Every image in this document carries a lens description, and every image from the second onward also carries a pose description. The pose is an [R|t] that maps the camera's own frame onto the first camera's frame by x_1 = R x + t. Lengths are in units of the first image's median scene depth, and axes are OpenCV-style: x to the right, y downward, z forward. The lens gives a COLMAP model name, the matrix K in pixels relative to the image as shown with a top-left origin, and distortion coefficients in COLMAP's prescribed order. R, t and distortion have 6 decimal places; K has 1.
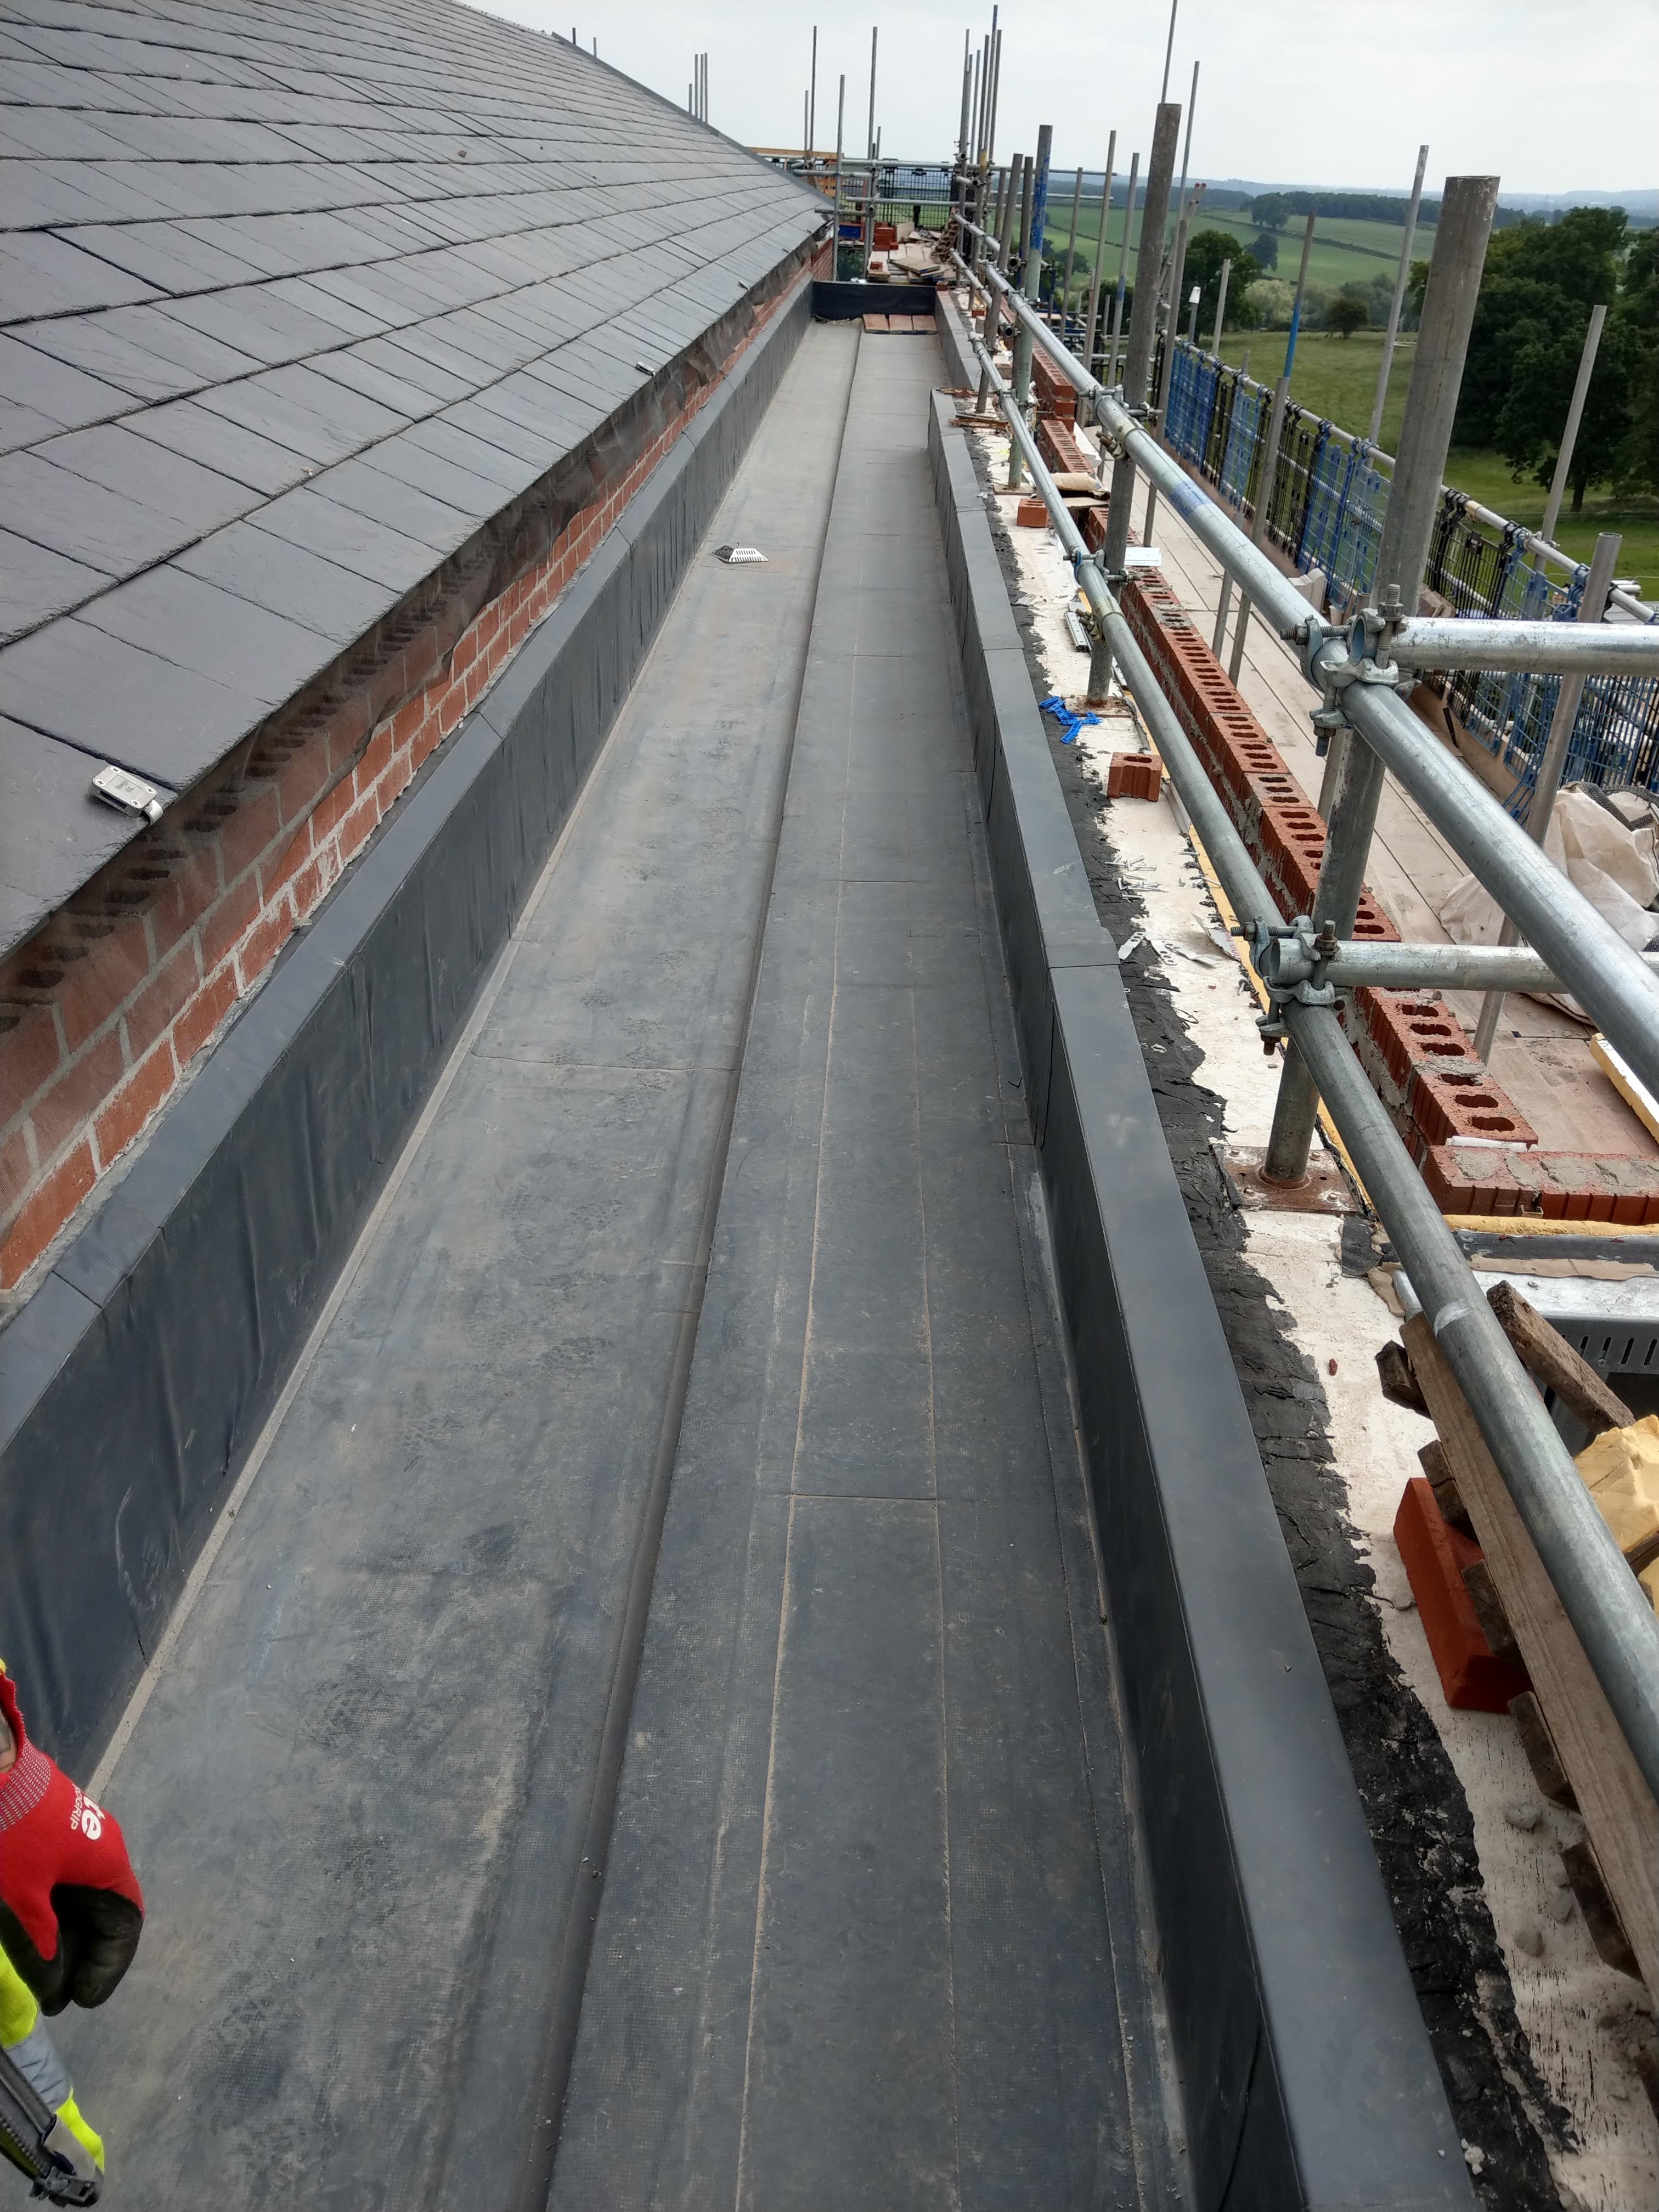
lens RADIAL K [[1702.4, 0, 853.7], [0, 1702.4, 1124.0], [0, 0, 1]] dist [0.089592, -0.146542]
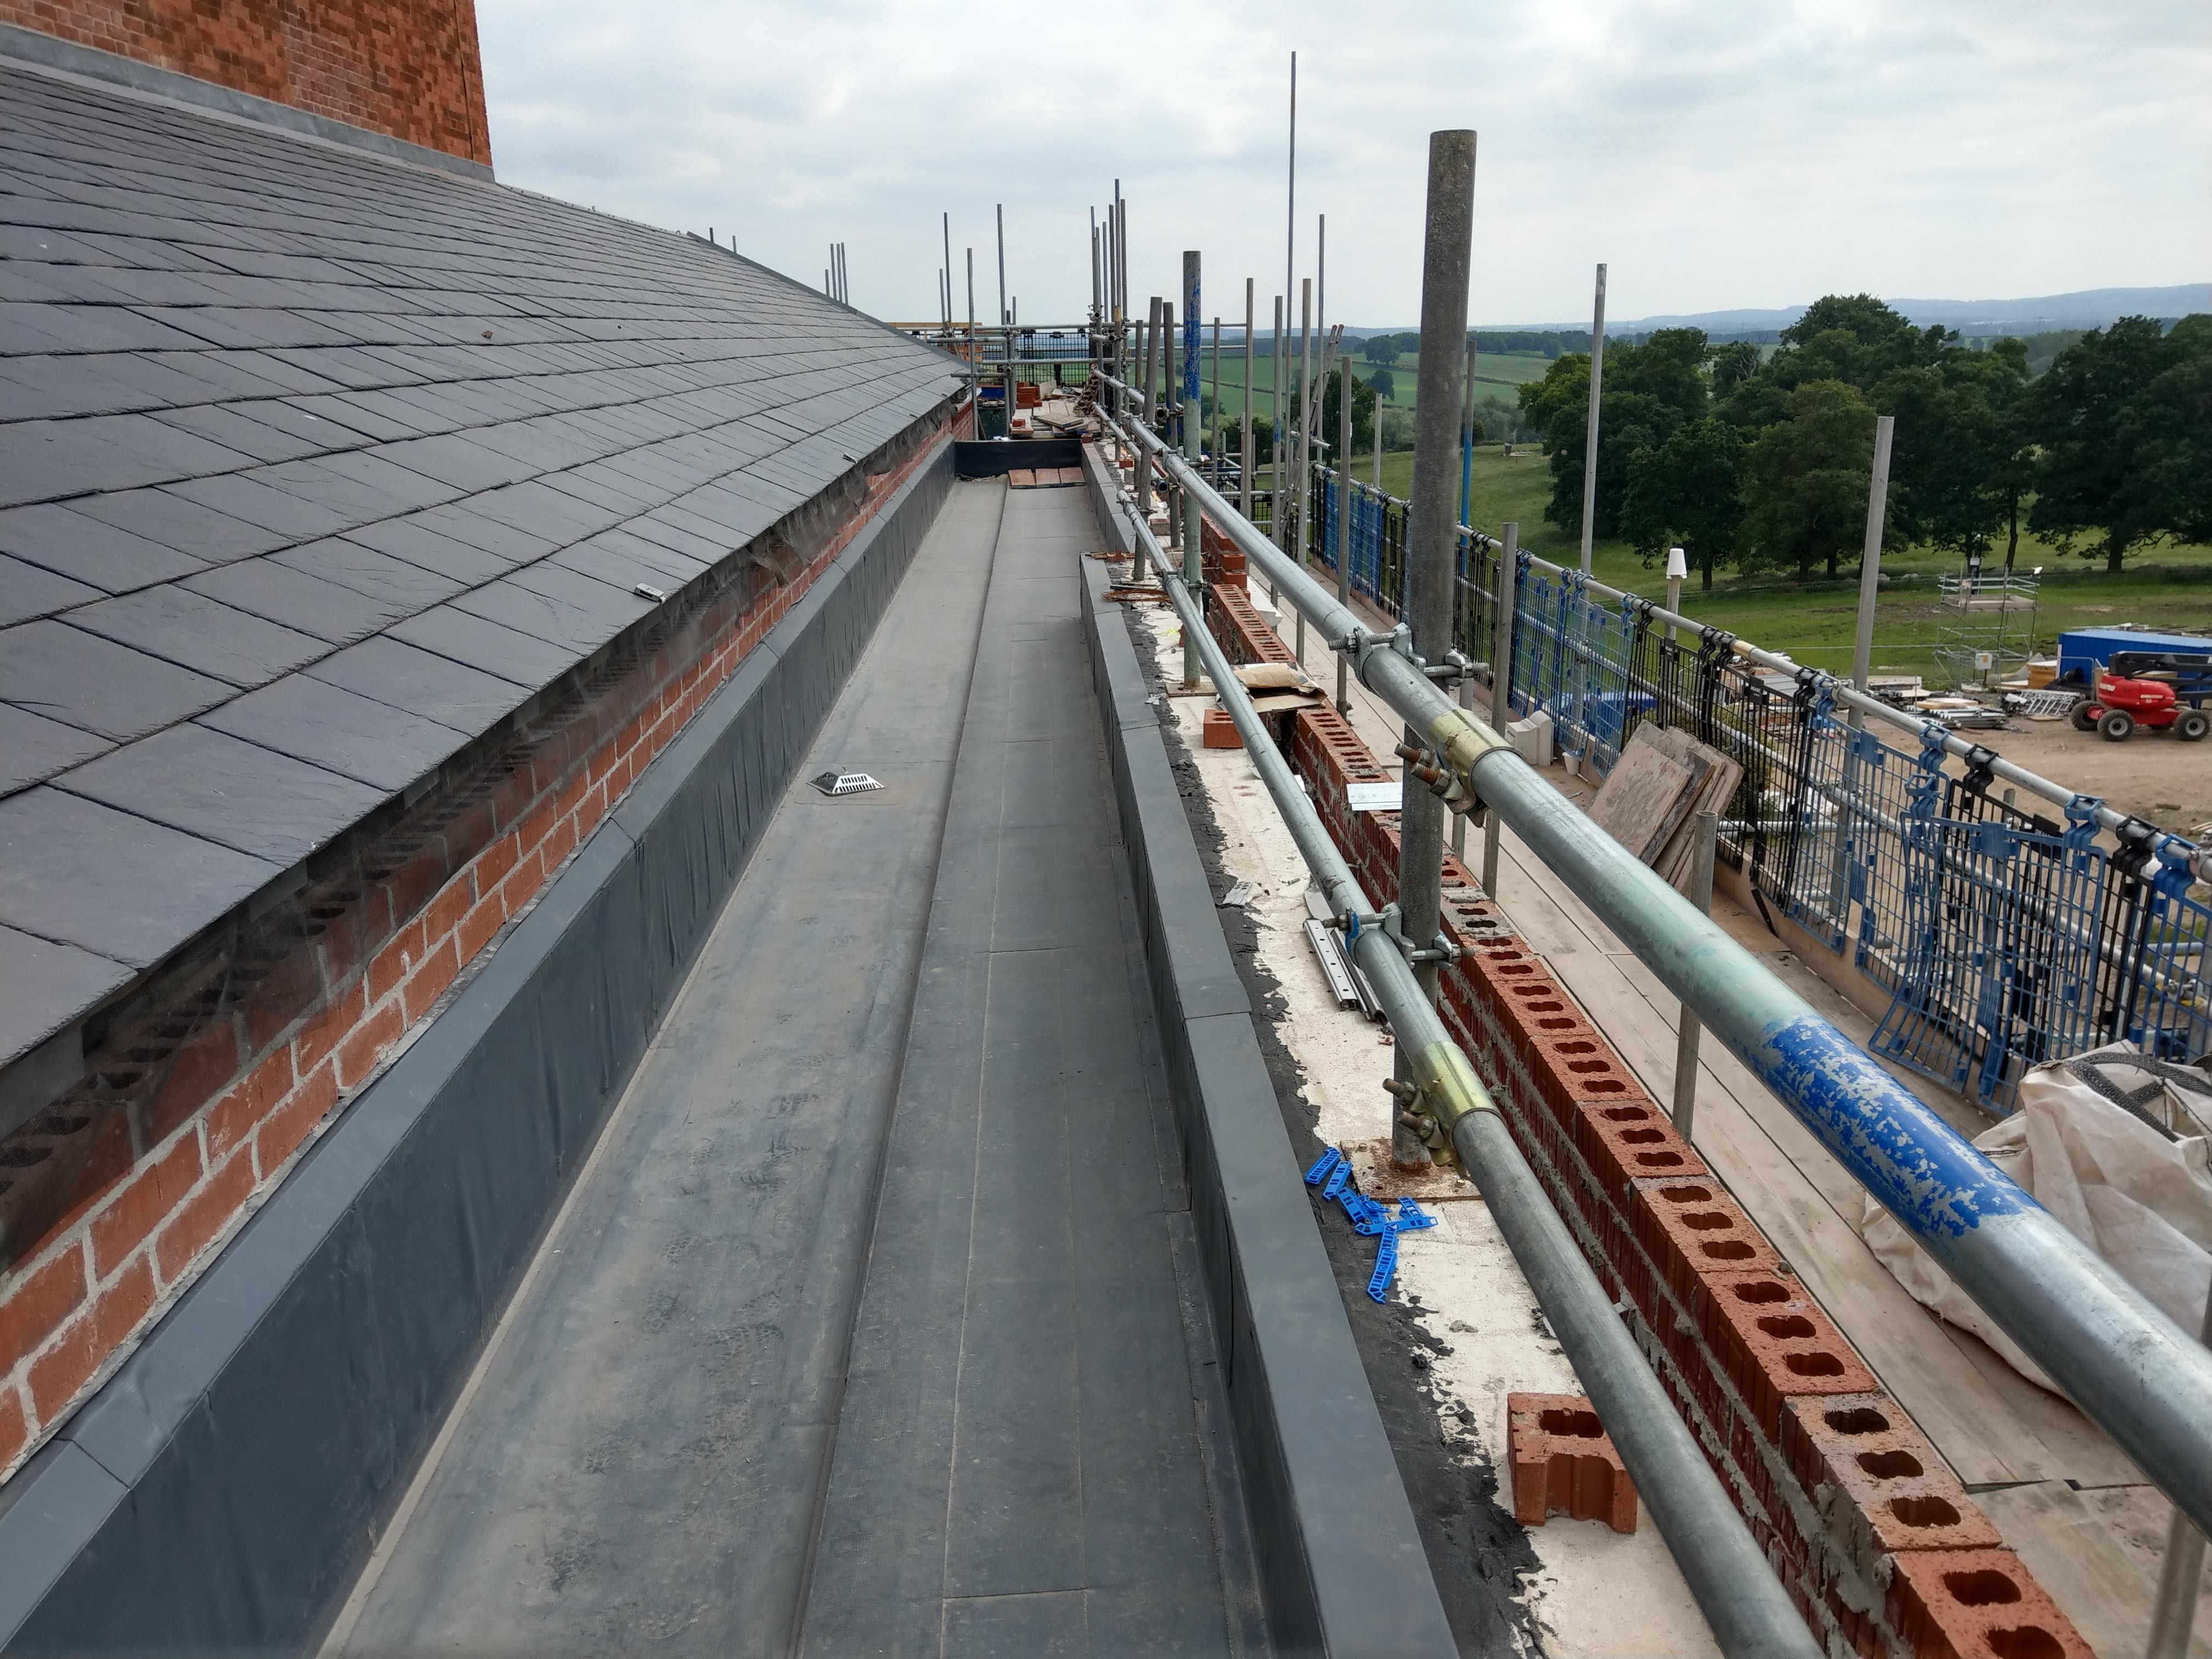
lens RADIAL K [[1701.8, 0, 1109.1], [0, 1701.8, 825.4], [0, 0, 1]] dist [0.065821, -0.065964]
pose [[0.996387, -0.074574, 0.040647, 0.030163], [0.081821, 0.971163, -0.223938, -0.205705], [-0.022775, 0.226455, 0.973755, 0.401354]]
